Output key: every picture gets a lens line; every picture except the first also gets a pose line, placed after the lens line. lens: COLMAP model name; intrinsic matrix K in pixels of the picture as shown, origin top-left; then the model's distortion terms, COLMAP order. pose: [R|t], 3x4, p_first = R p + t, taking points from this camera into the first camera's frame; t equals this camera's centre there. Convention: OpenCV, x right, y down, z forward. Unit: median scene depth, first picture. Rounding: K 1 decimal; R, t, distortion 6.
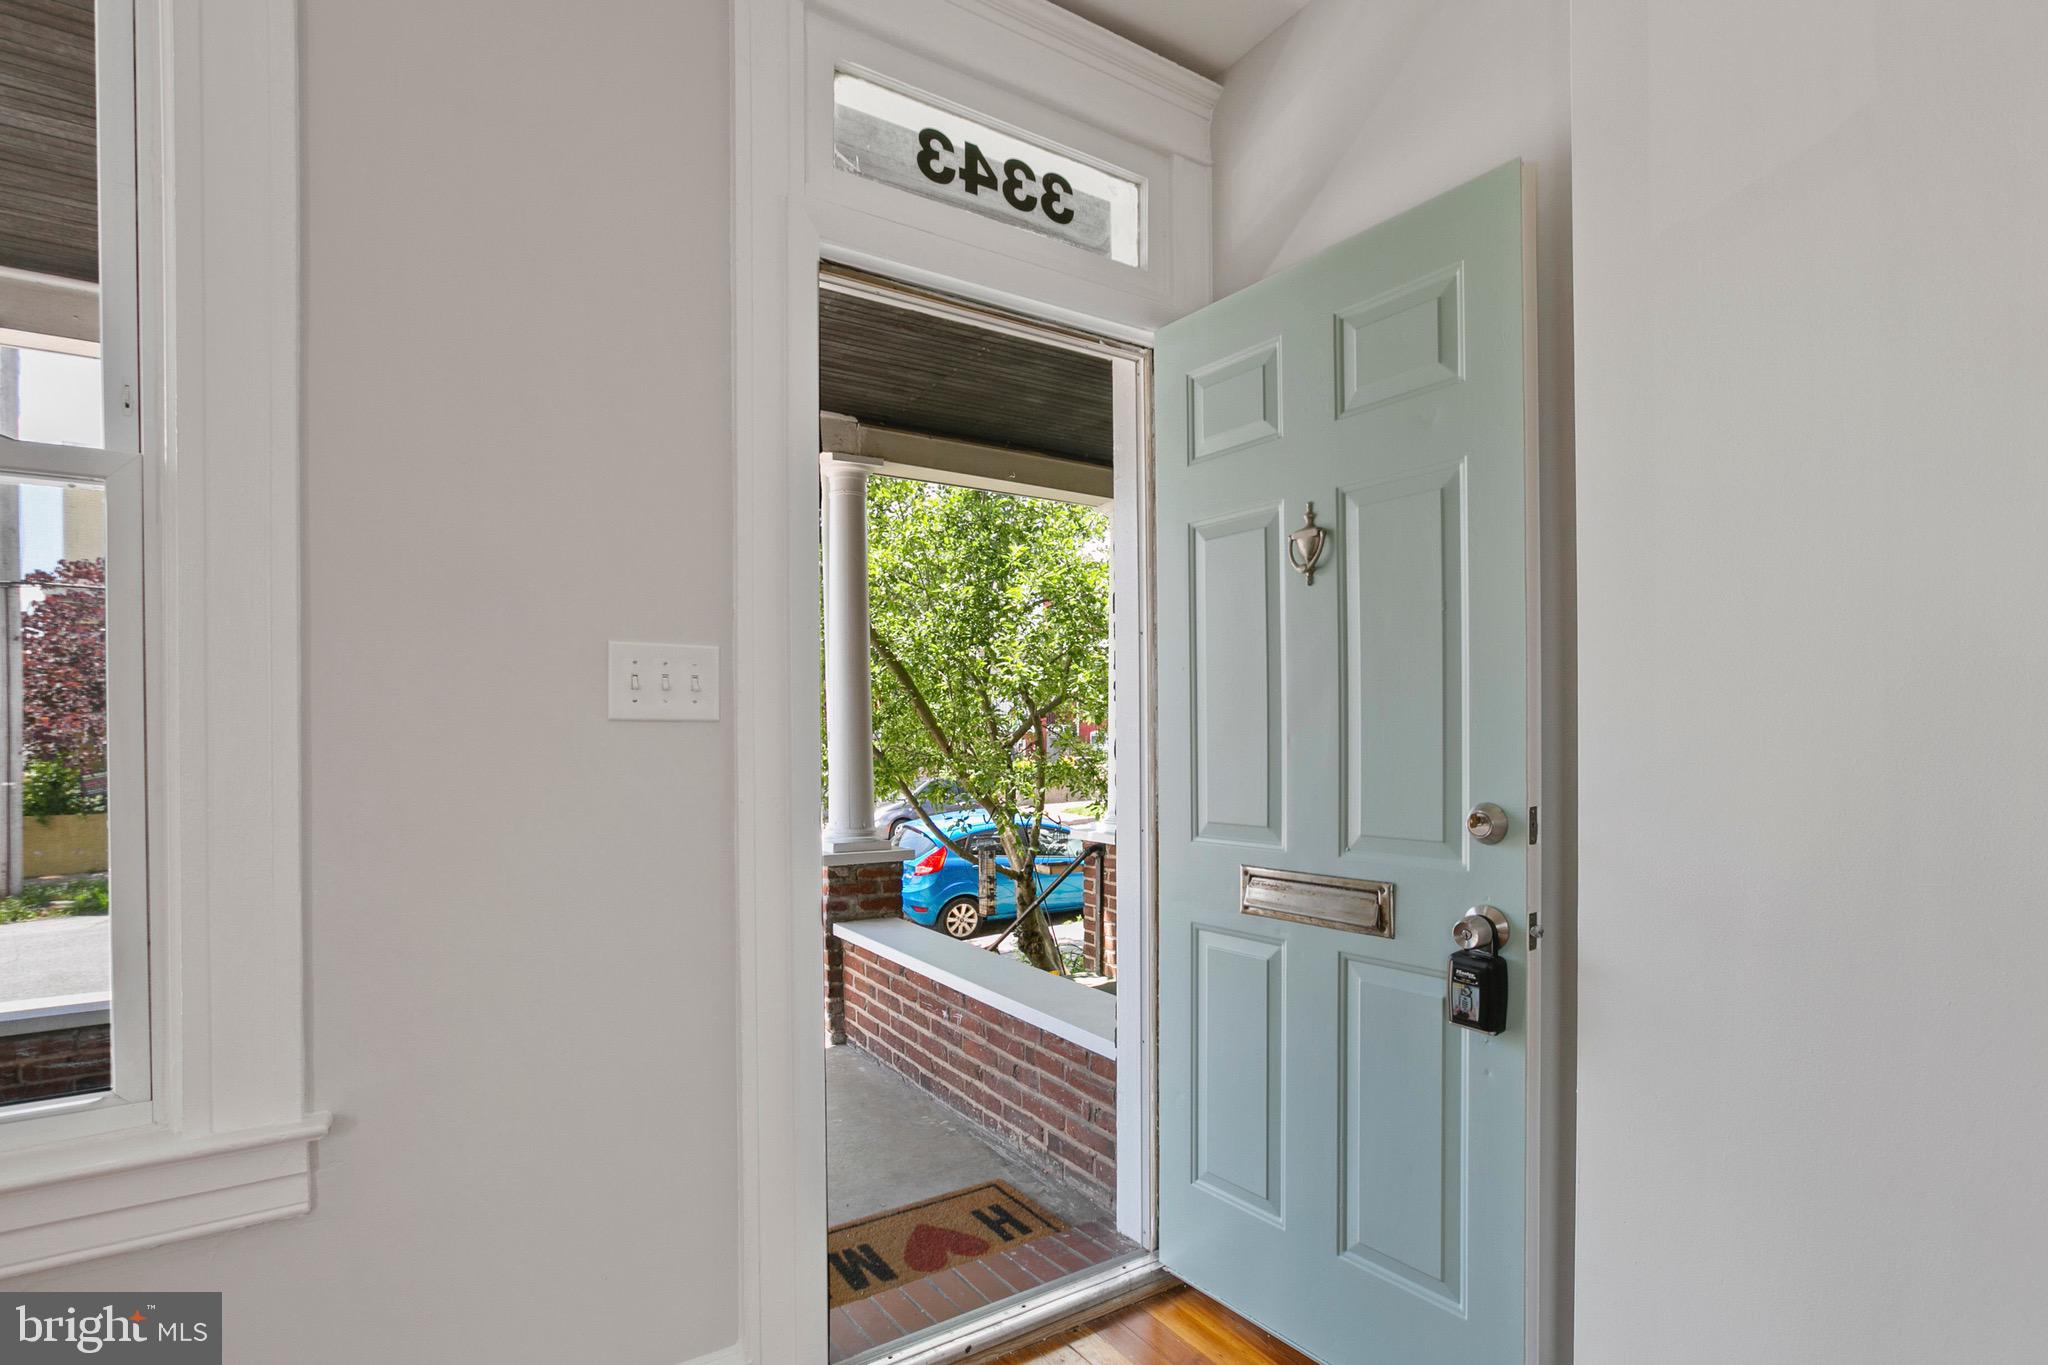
lens RADIAL K [[980.8, 0, 1043.7], [0, 980.8, 741.9], [0, 0, 1]] dist [-0.040928, 0.019514]
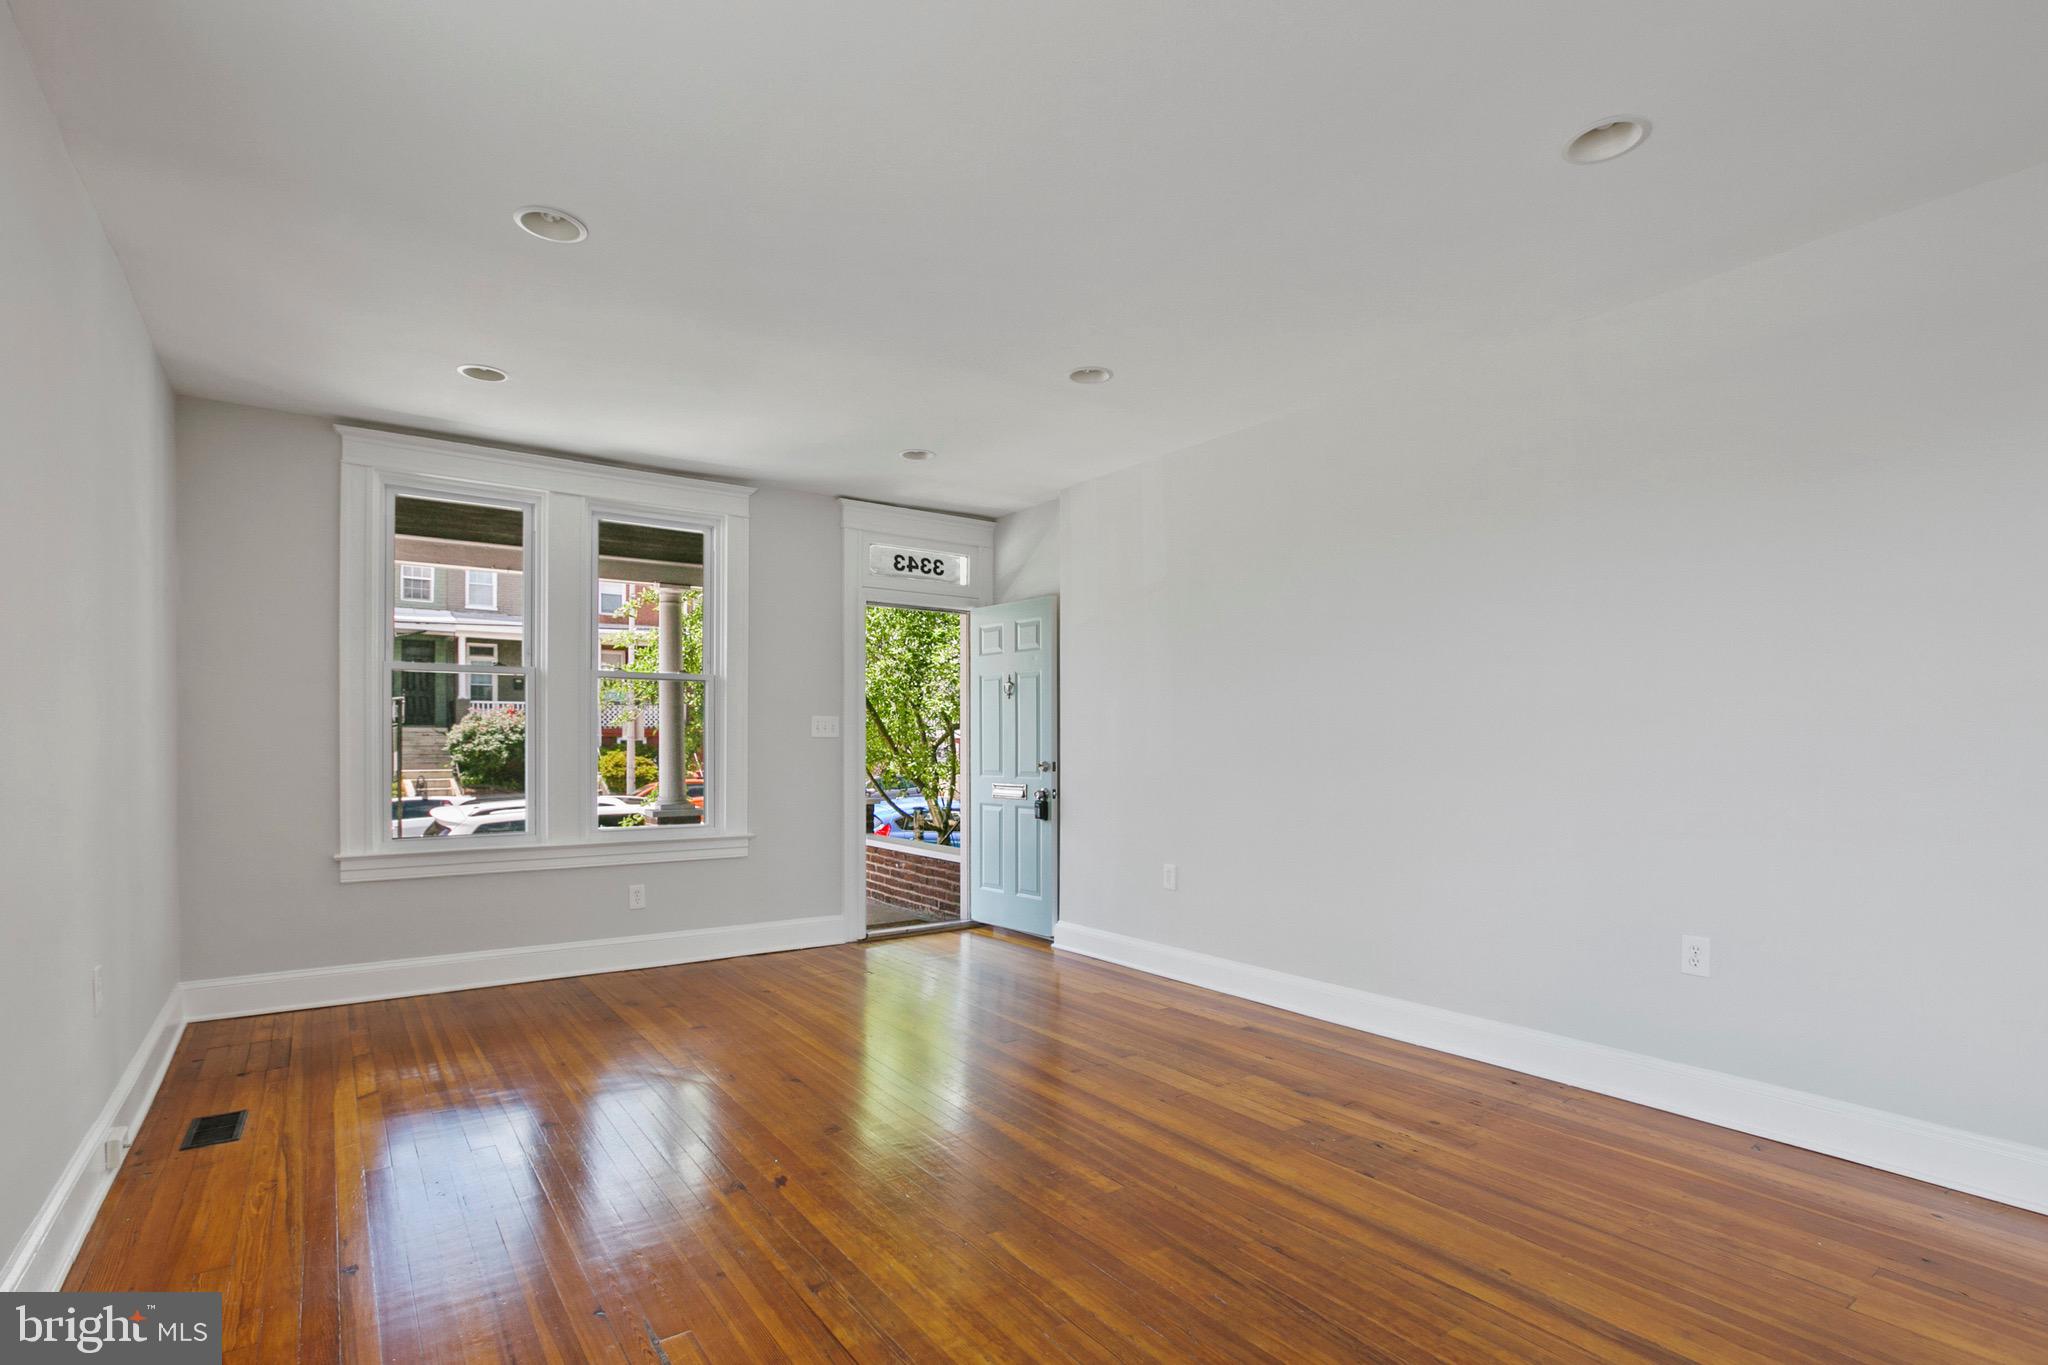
lens RADIAL K [[980.8, 0, 1043.7], [0, 980.8, 741.9], [0, 0, 1]] dist [-0.040928, 0.019514]
pose [[0.998099, 0.006776, 0.061260, 0.155591], [-0.006501, 0.999968, -0.004687, 0.004228], [-0.061290, 0.004279, 0.998111, -2.054271]]
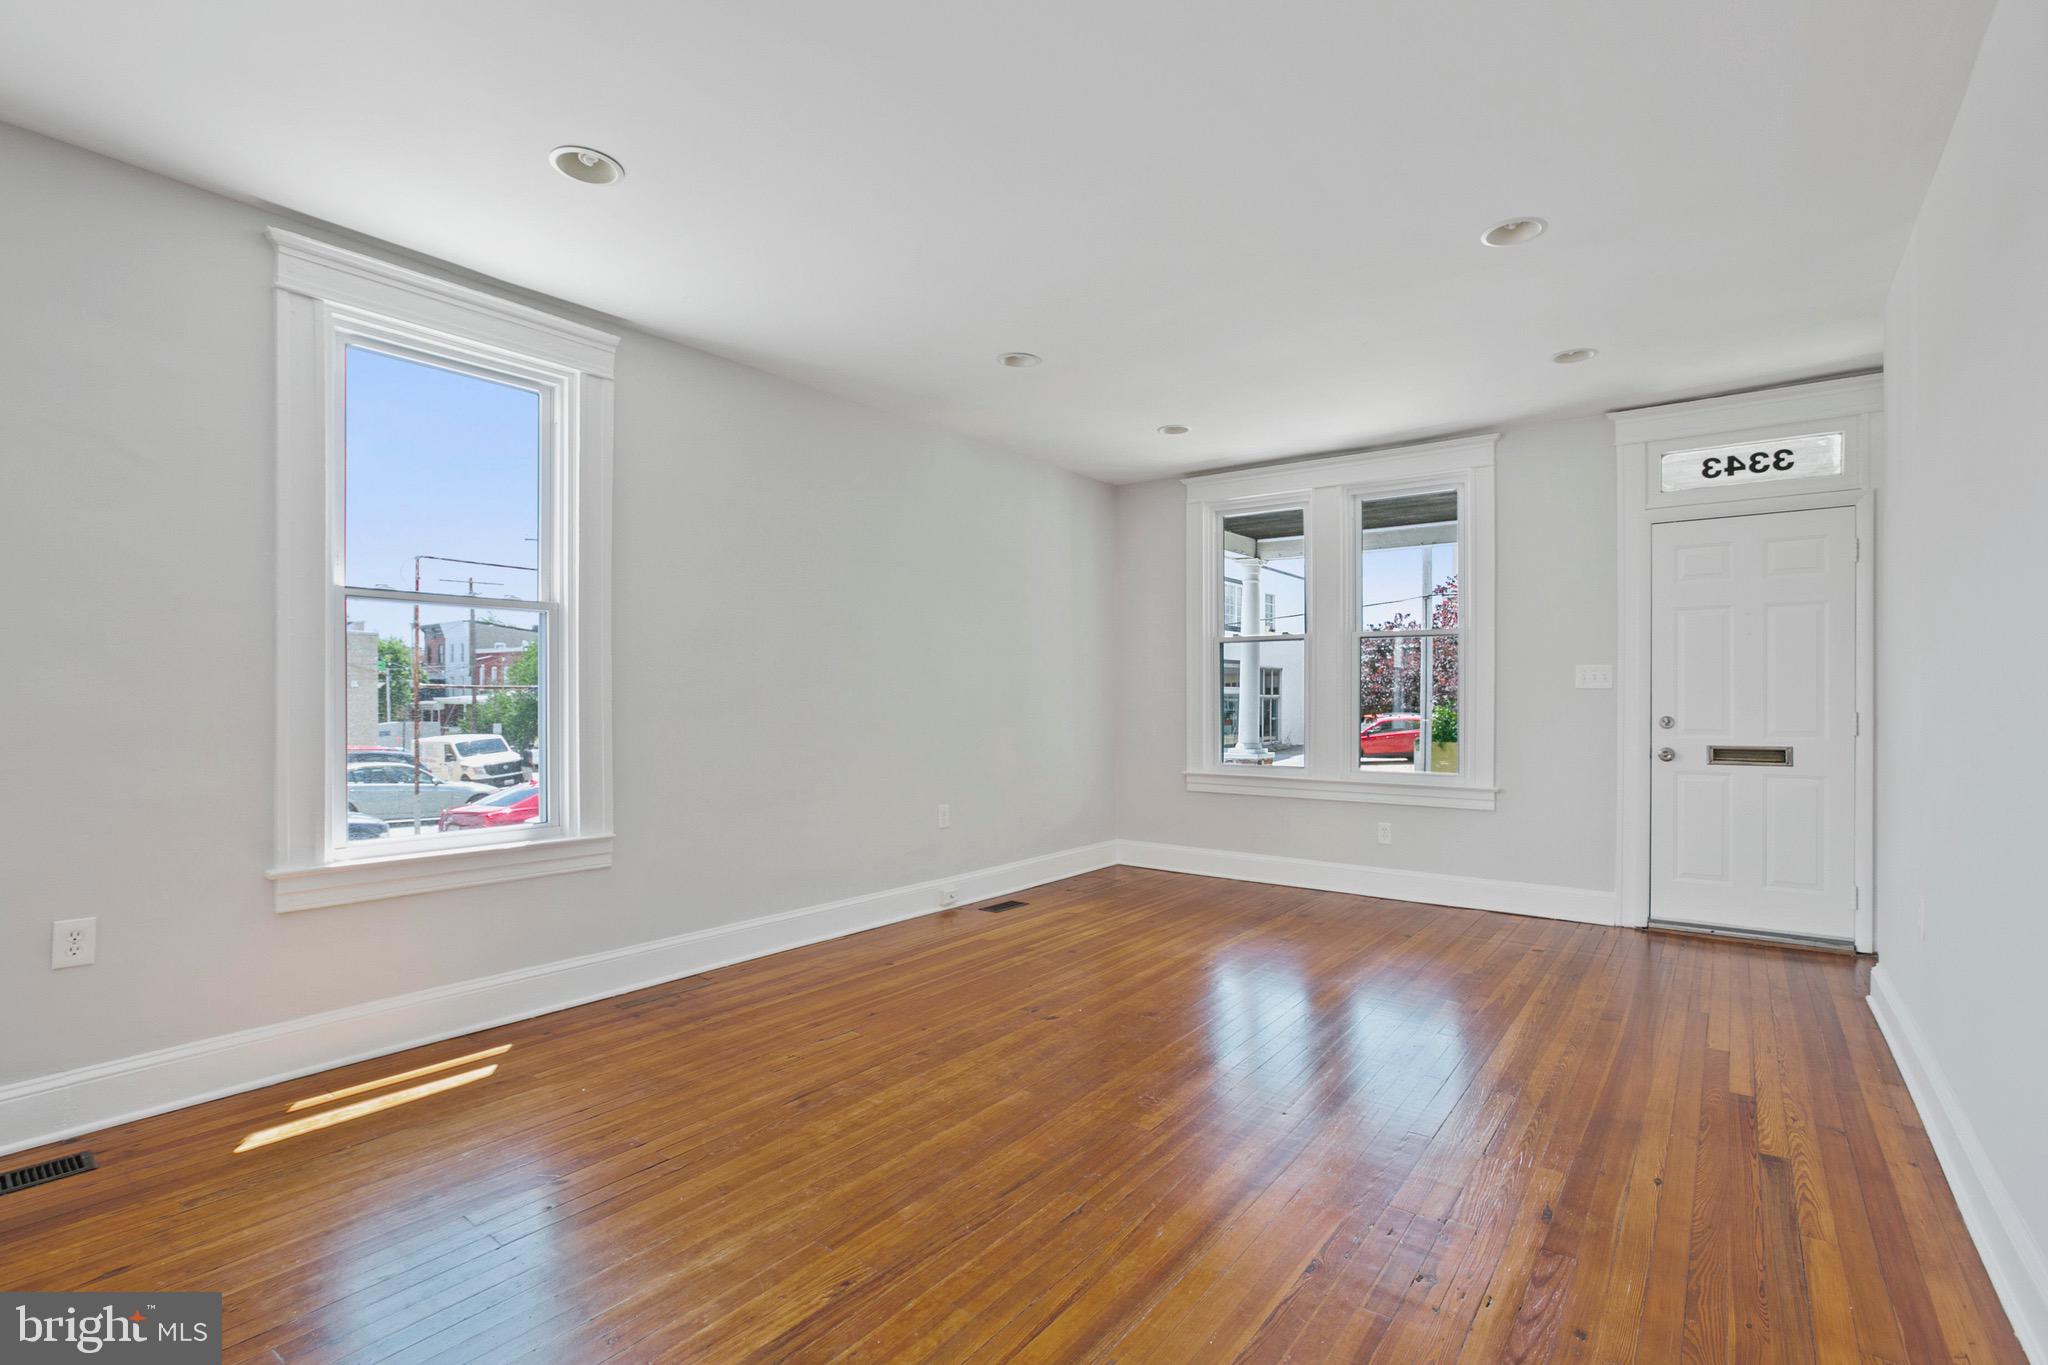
lens RADIAL K [[948.3, 0, 1029.4], [0, 948.3, 704.5], [0, 0, 1]] dist [-0.039839, 0.018170]
pose [[0.345473, 0.014931, -0.938310, 1.426749], [-0.006315, 0.999888, 0.013586, -0.001750], [0.938407, 0.001231, 0.345529, -1.386627]]
